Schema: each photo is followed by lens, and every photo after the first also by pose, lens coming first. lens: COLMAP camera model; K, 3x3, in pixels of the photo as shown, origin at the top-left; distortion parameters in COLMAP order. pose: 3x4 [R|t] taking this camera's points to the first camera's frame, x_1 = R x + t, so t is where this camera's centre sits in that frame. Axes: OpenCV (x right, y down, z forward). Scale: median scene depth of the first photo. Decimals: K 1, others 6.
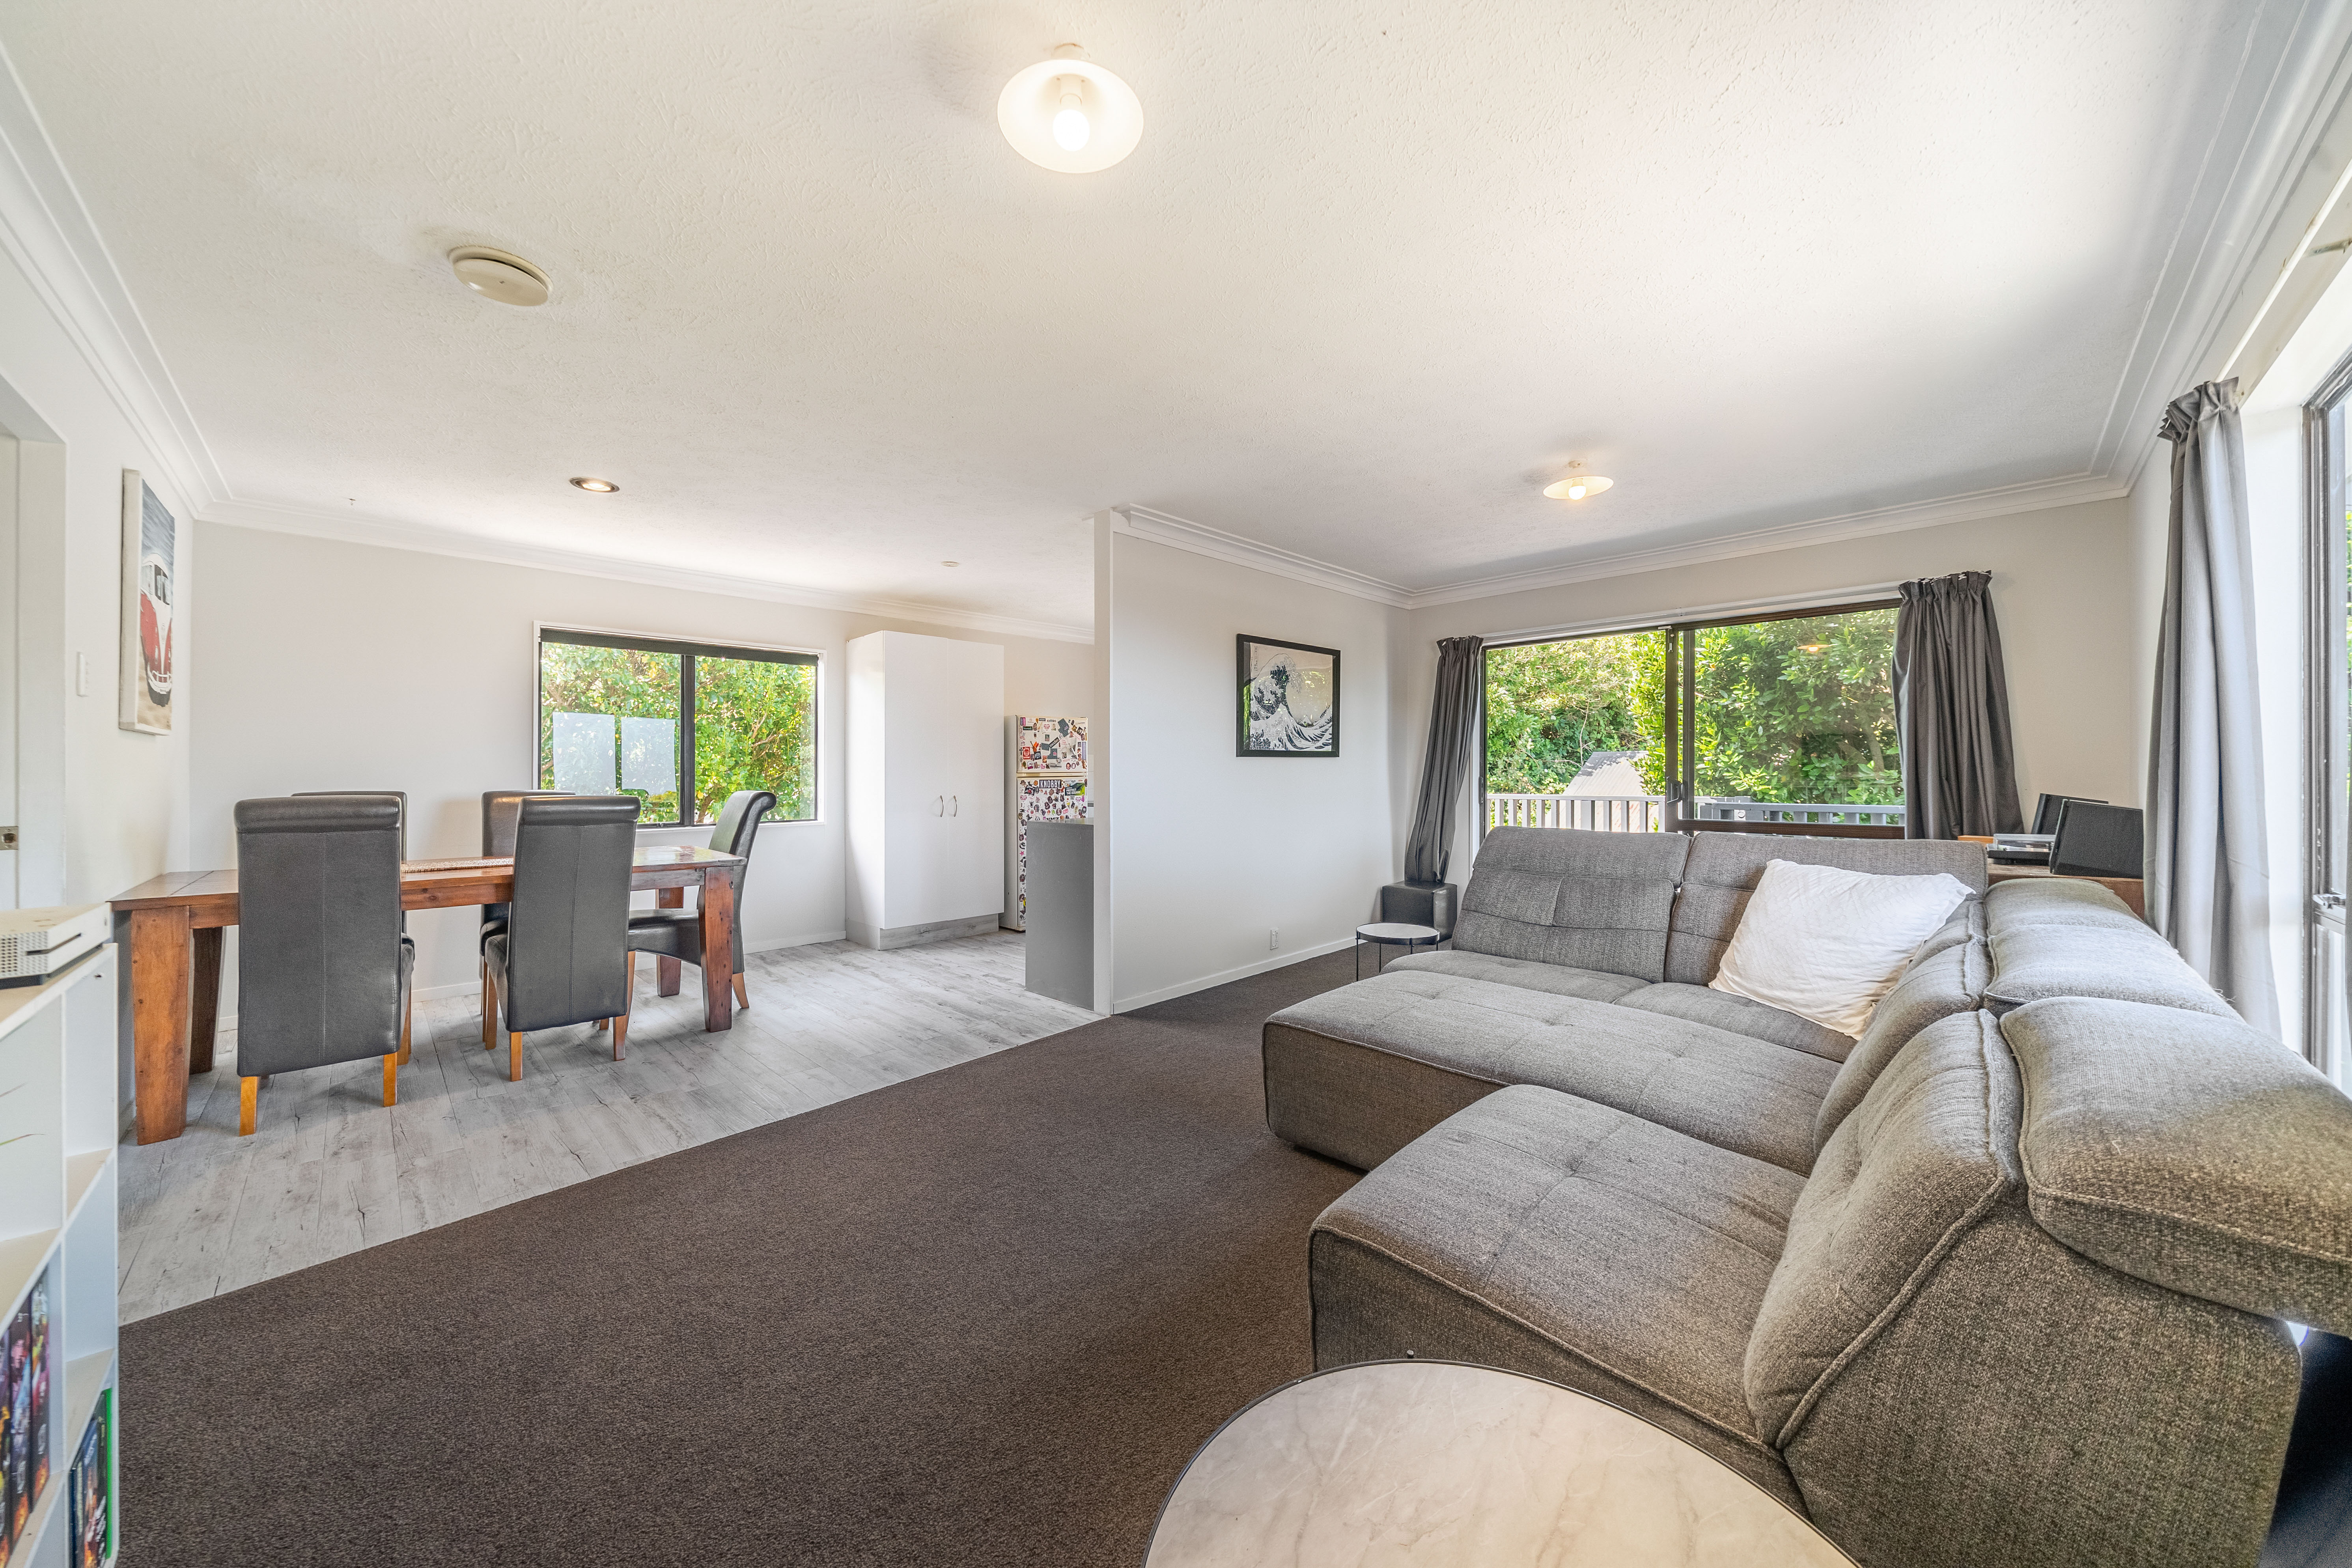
lens RADIAL K [[820.6, 0, 1177.4], [0, 820.6, 770.5], [0, 0, 1]] dist [-0.002594, -0.001072]
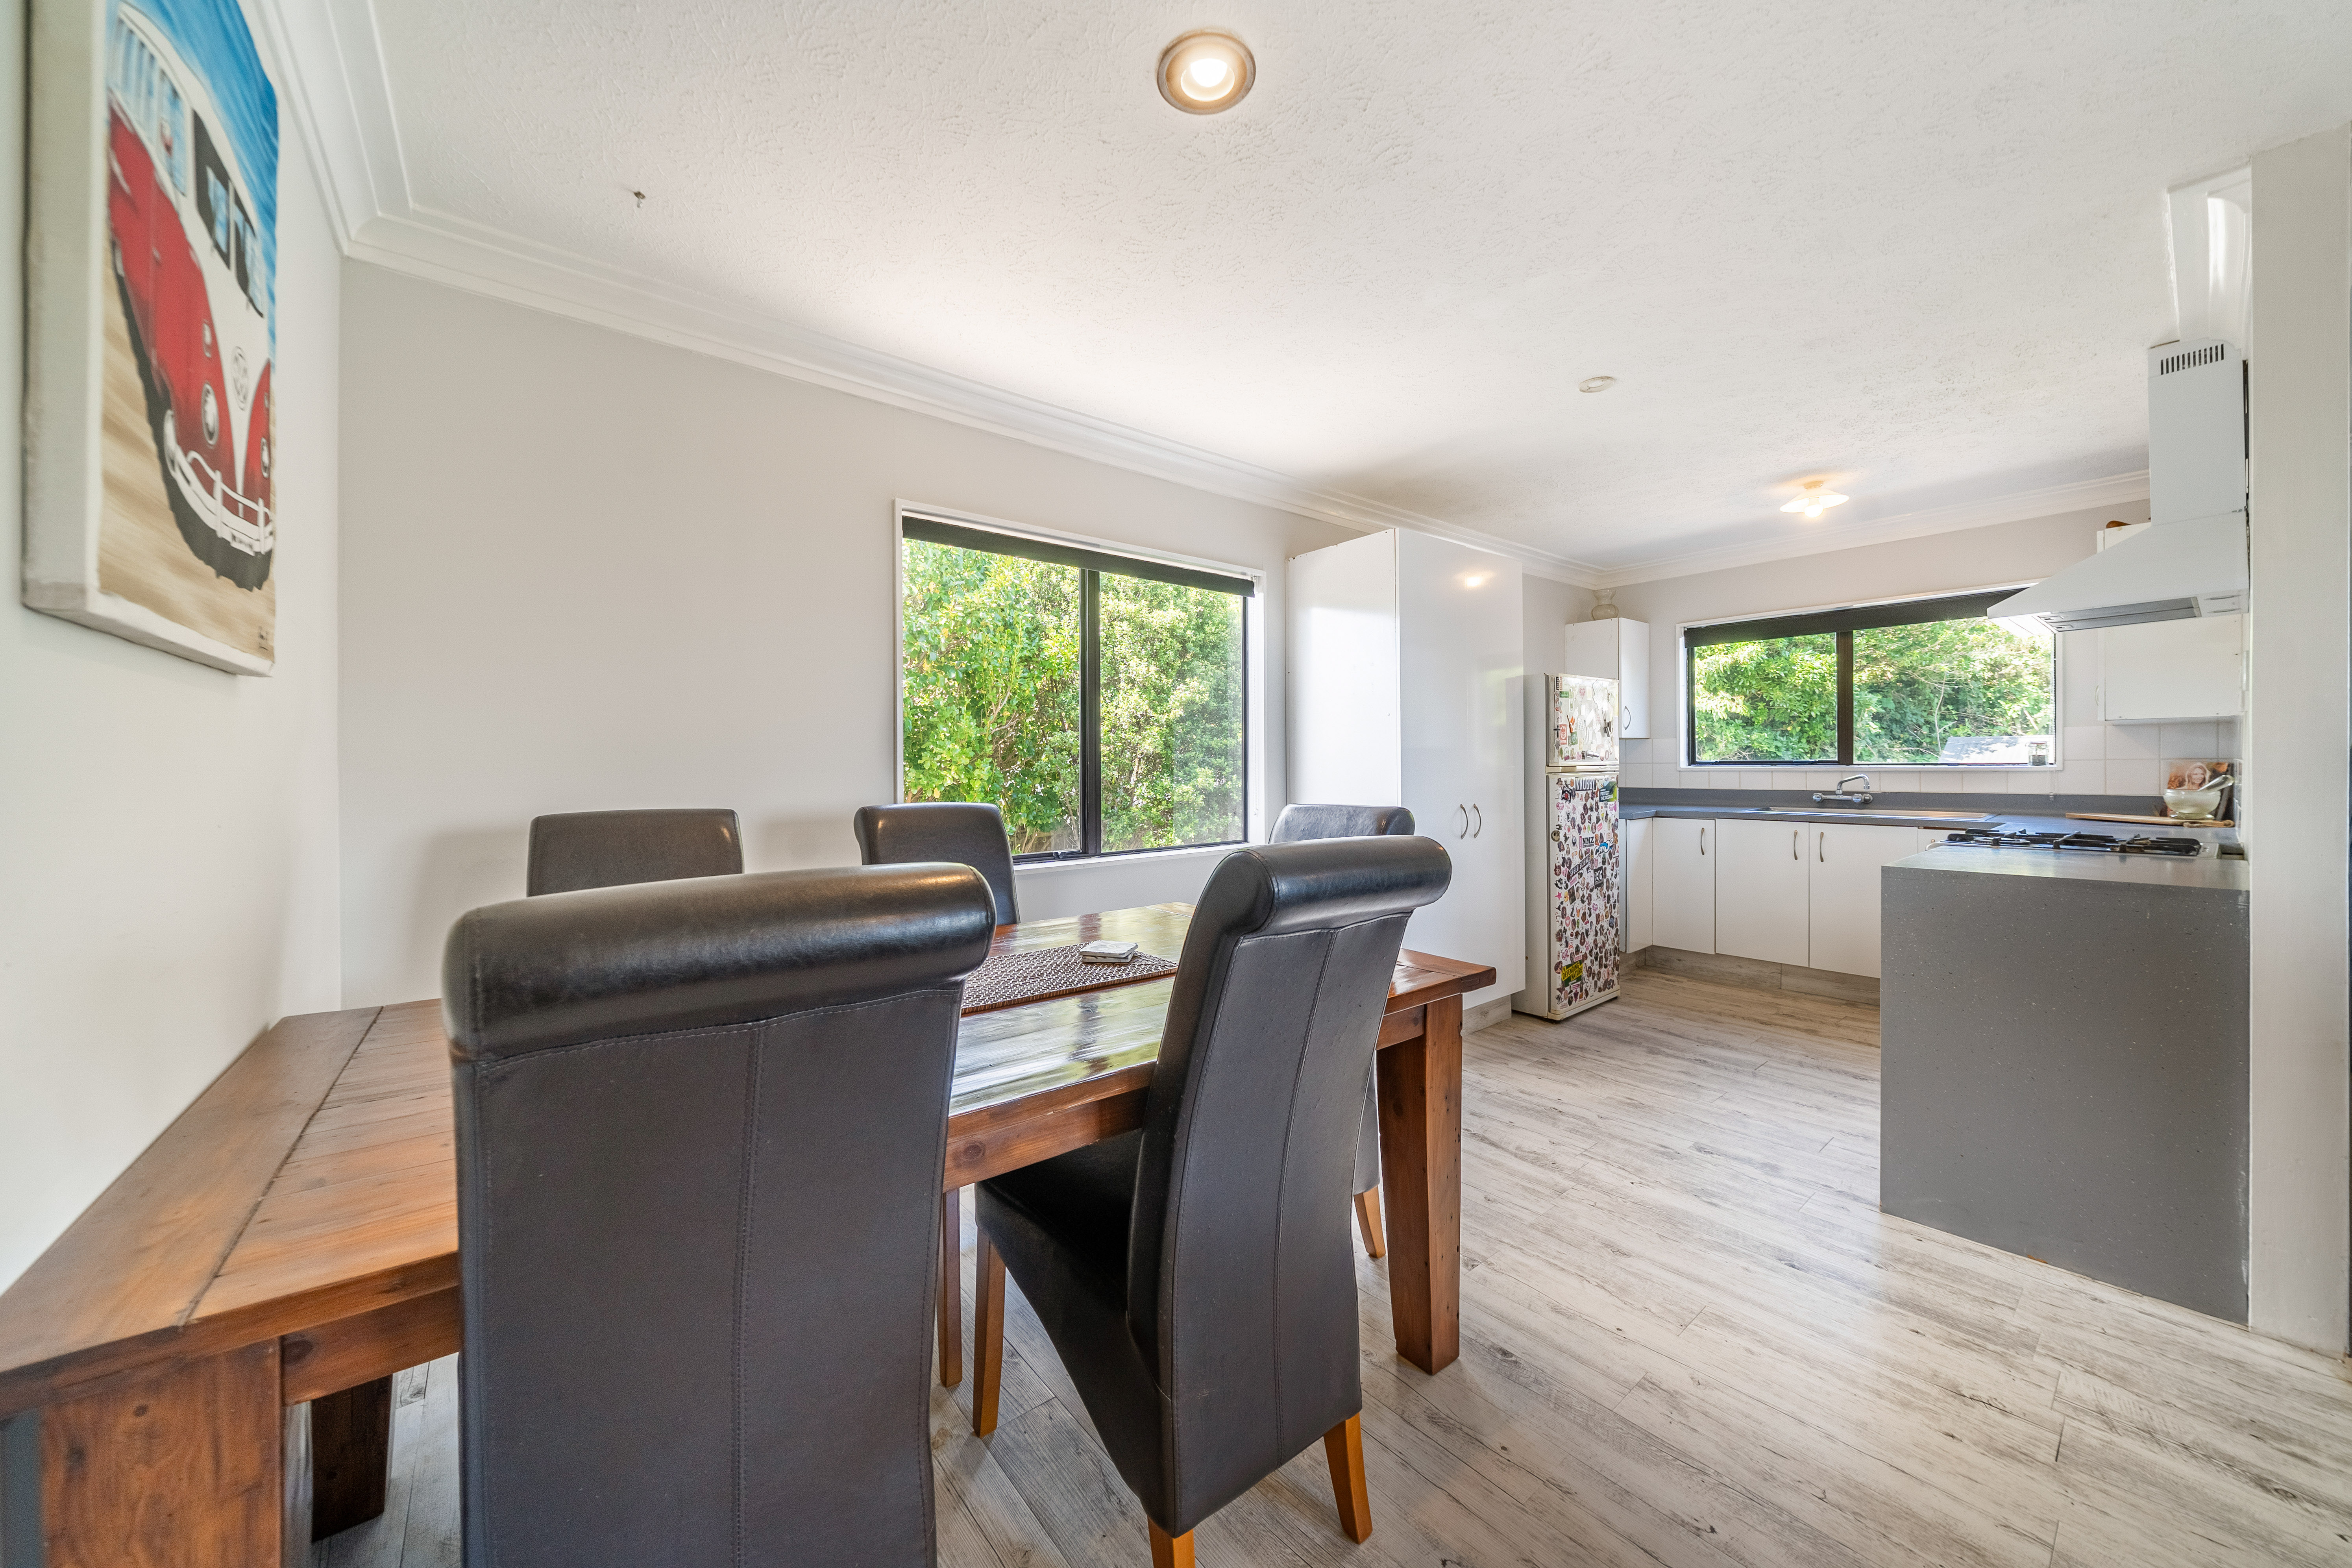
lens RADIAL K [[820.6, 0, 1179.4], [0, 820.6, 769.5], [0, 0, 1]] dist [-0.002594, -0.001072]
pose [[0.994345, -0.000954, -0.106192, -0.641881], [0.001973, 0.999953, 0.009490, -0.002024], [0.106178, -0.009646, 0.994300, 0.551644]]
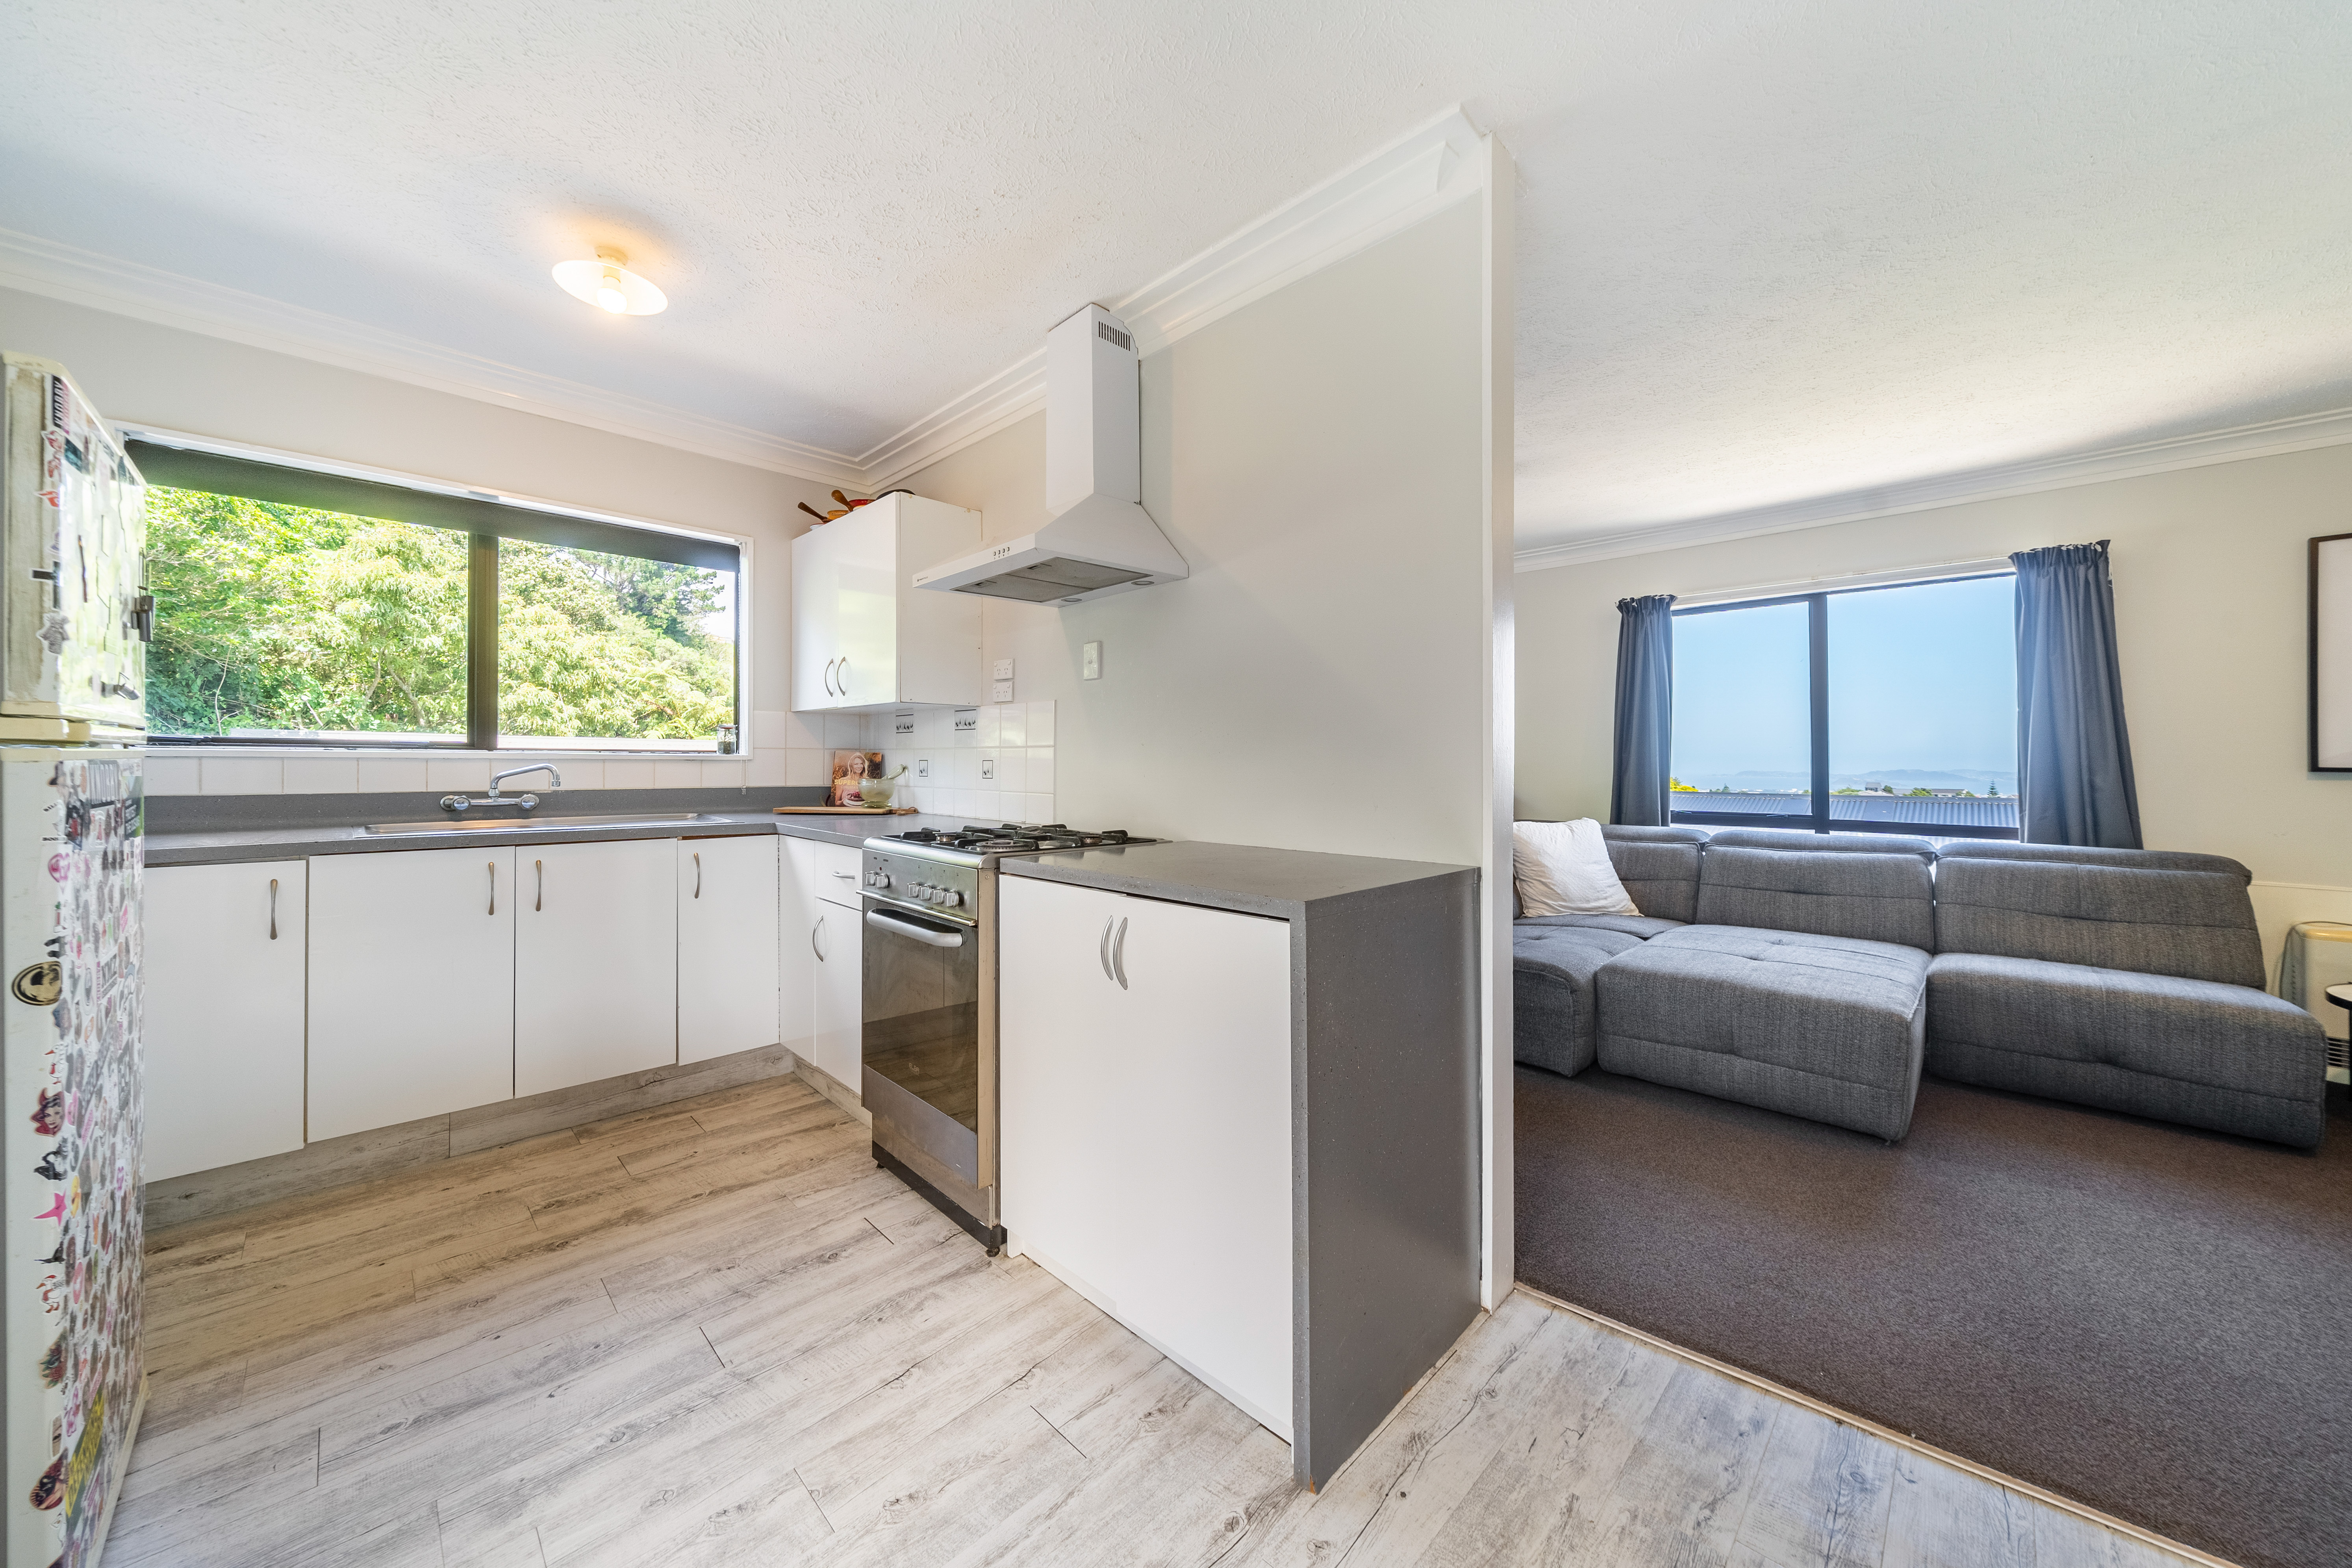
lens RADIAL K [[820.6, 0, 1170.3], [0, 820.6, 768.5], [0, 0, 1]] dist [-0.002594, -0.001072]
pose [[-0.002197, 0.002362, 0.999995, -0.550368], [-0.008932, 0.999957, -0.002381, 0.018397], [-0.999958, -0.008938, -0.002176, 1.225673]]
